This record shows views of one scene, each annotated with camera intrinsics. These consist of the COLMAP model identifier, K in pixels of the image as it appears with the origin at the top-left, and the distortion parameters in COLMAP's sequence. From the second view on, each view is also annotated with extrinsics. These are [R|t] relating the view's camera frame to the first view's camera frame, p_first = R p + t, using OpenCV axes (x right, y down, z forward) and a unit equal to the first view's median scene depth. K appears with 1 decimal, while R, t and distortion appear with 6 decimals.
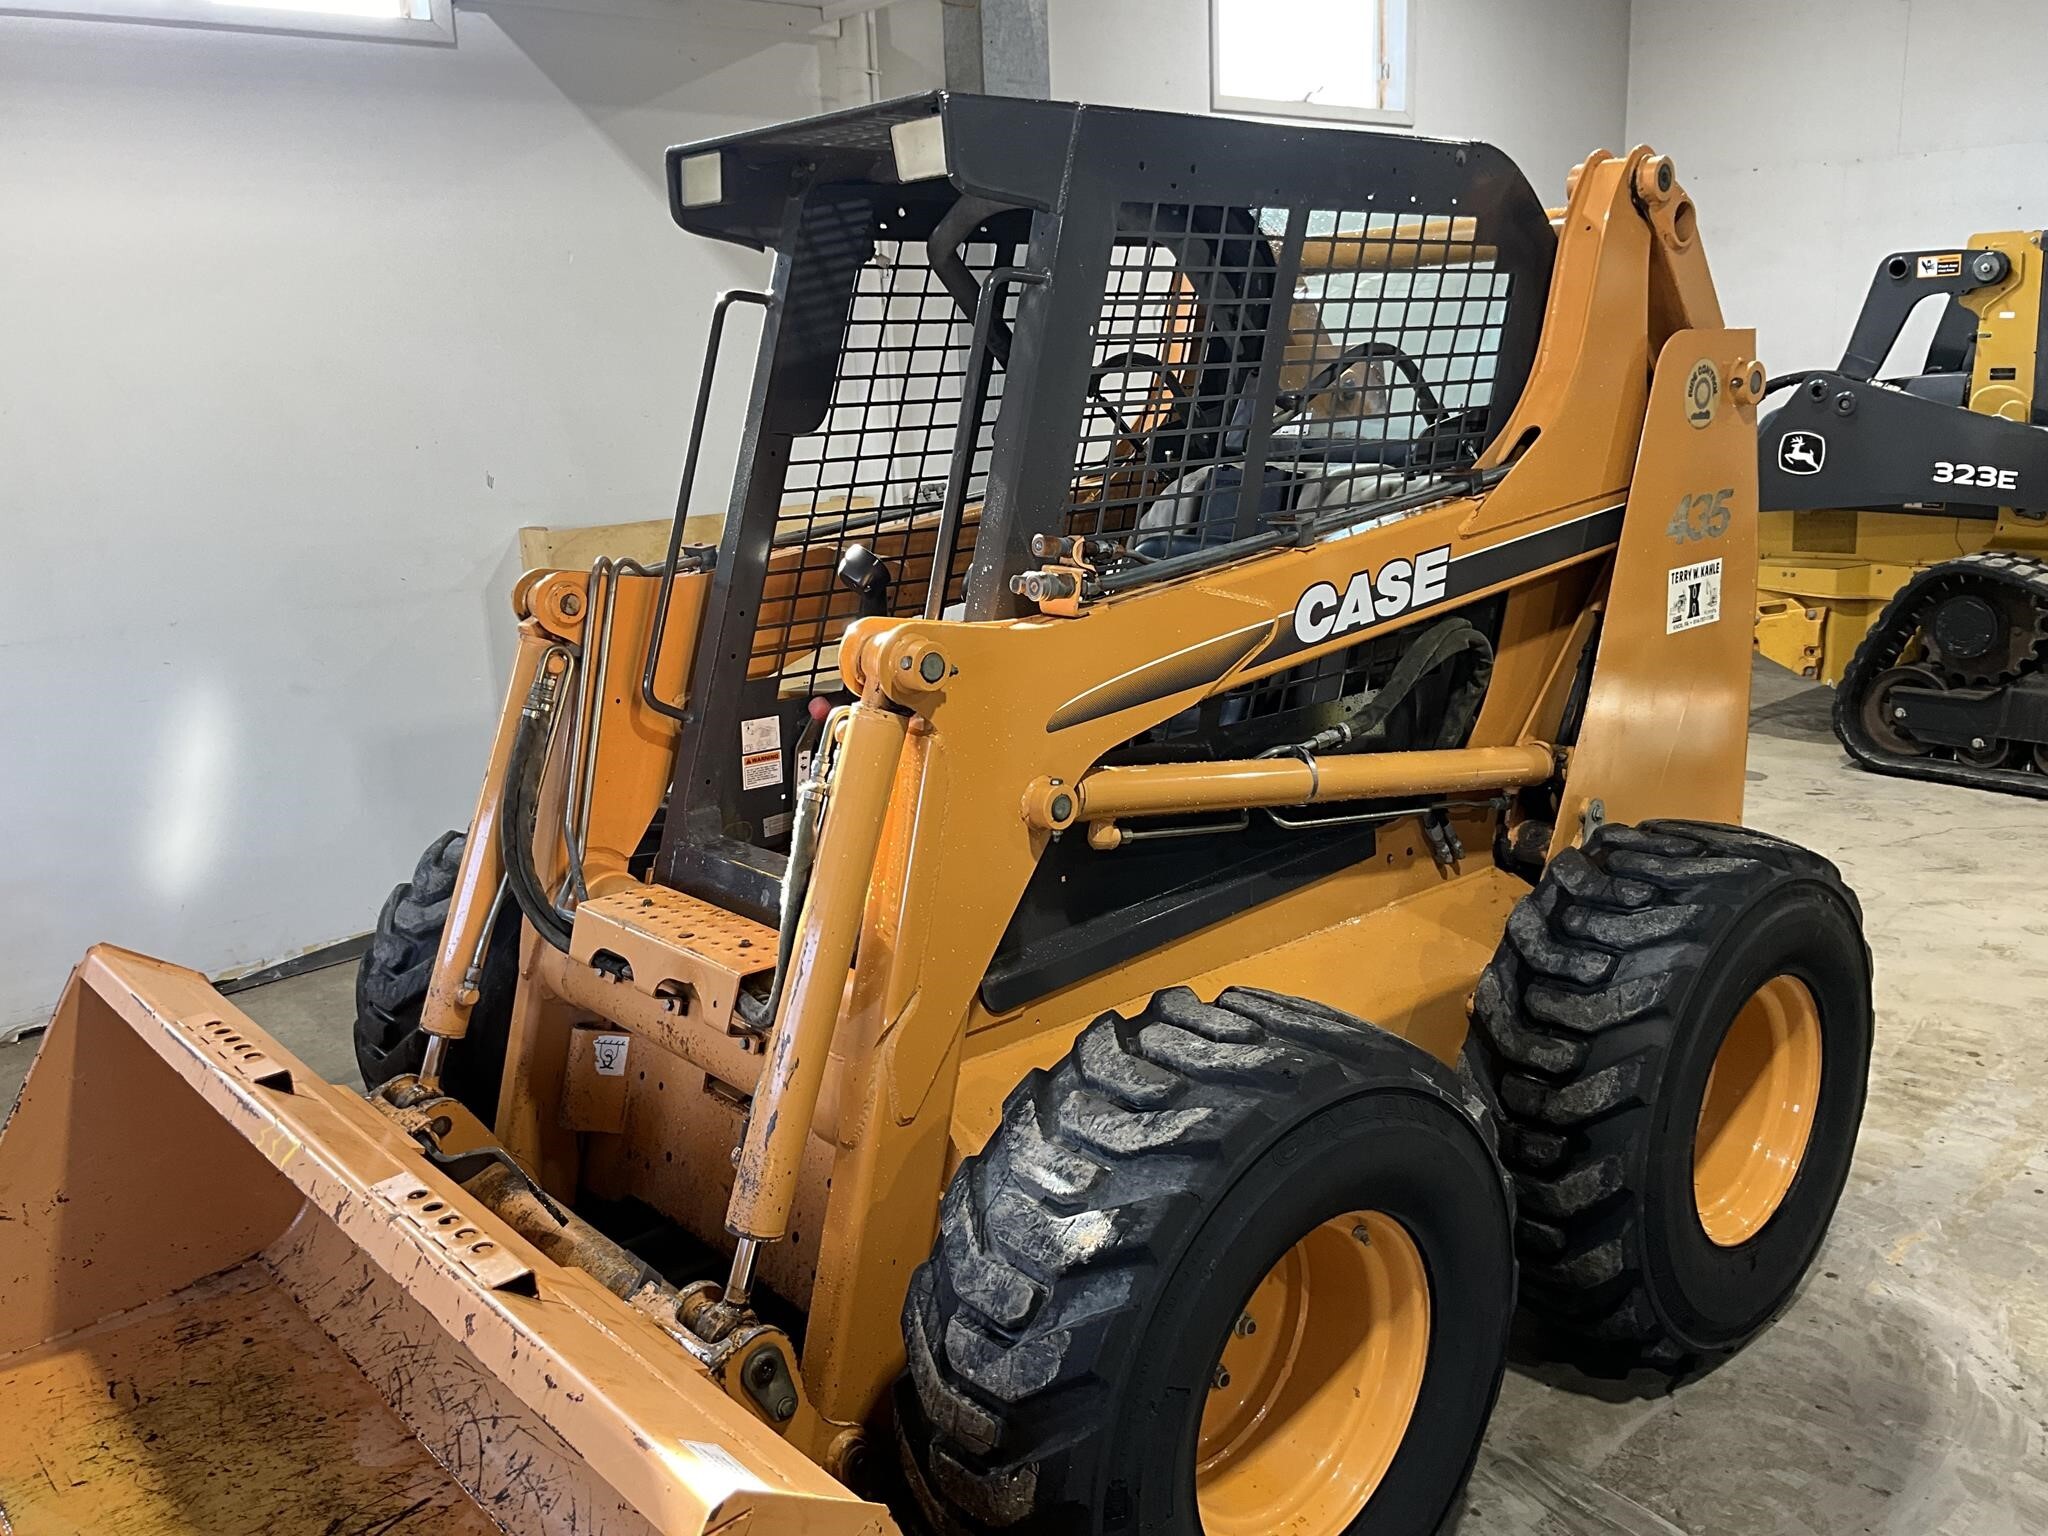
lens RADIAL K [[1689.1, 0, 1019.7], [0, 1689.1, 768.0], [0, 0, 1]] dist [0.111456, -0.219283]
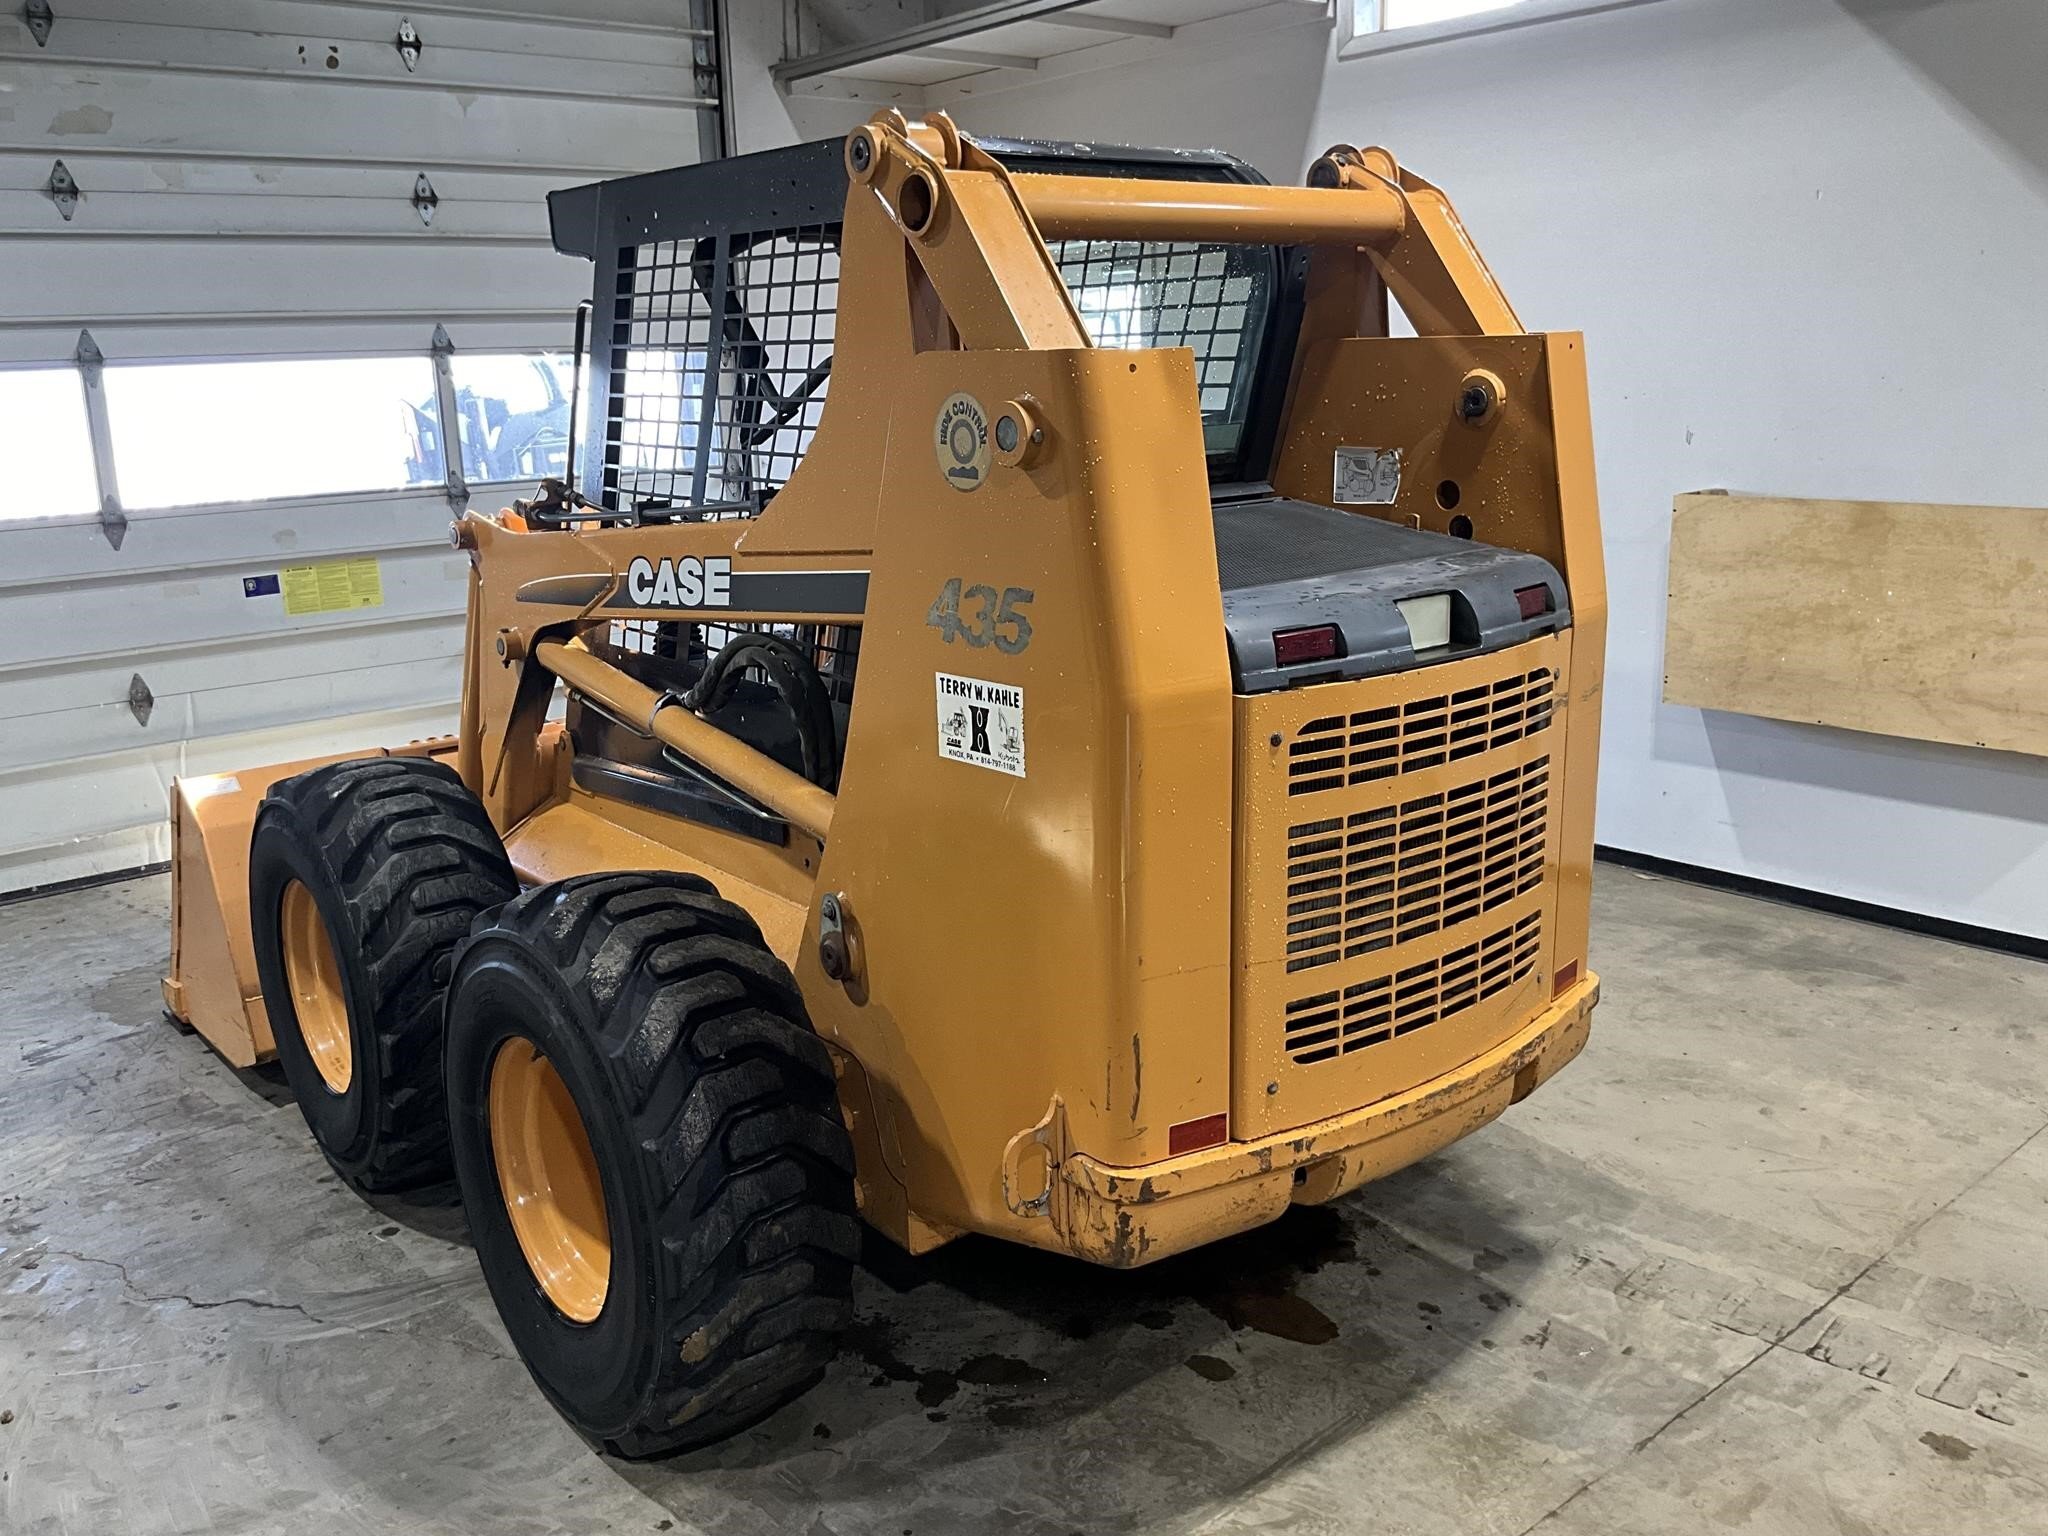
lens RADIAL K [[1697.3, 0, 1015.6], [0, 1697.3, 766.4], [0, 0, 1]] dist [0.091476, -0.192352]
pose [[-0.040776, 0.272935, -0.961168, 1.329828], [-0.206490, 0.938899, 0.275372, -0.347459], [0.977599, 0.209700, 0.018074, 1.235864]]
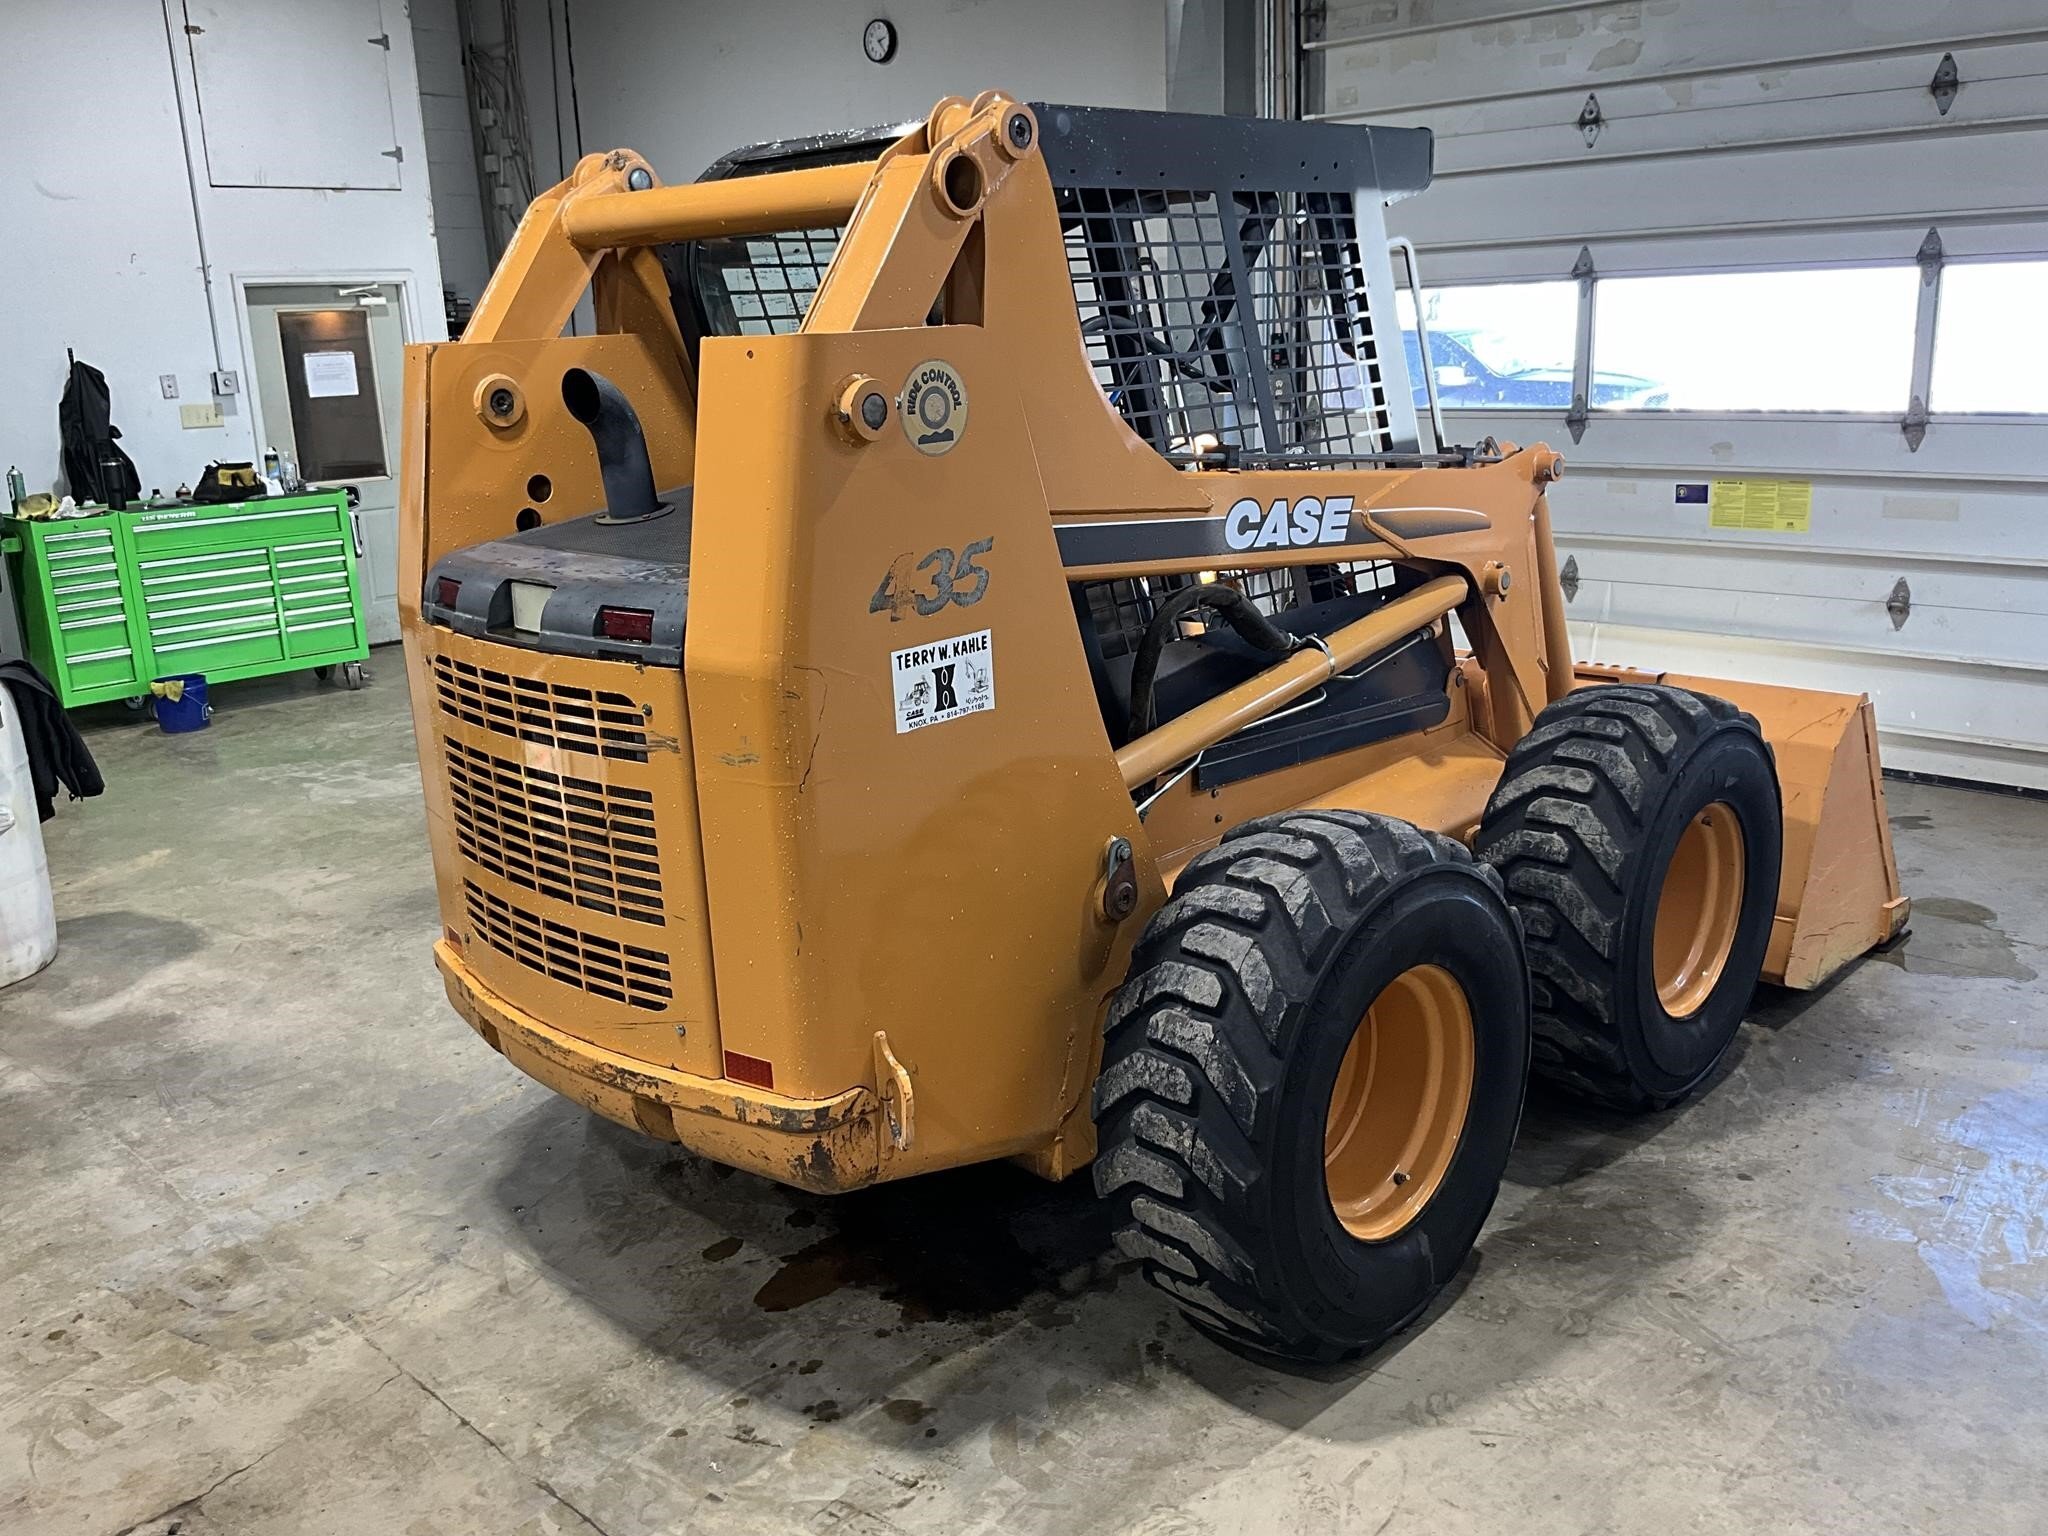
lens RADIAL K [[1697.3, 0, 1015.6], [0, 1697.3, 766.4], [0, 0, 1]] dist [0.091476, -0.192352]
pose [[-0.993980, 0.094392, -0.055617, 0.228328], [0.056080, 0.874454, 0.481855, -0.589135], [0.094118, 0.475836, -0.874484, 2.362270]]
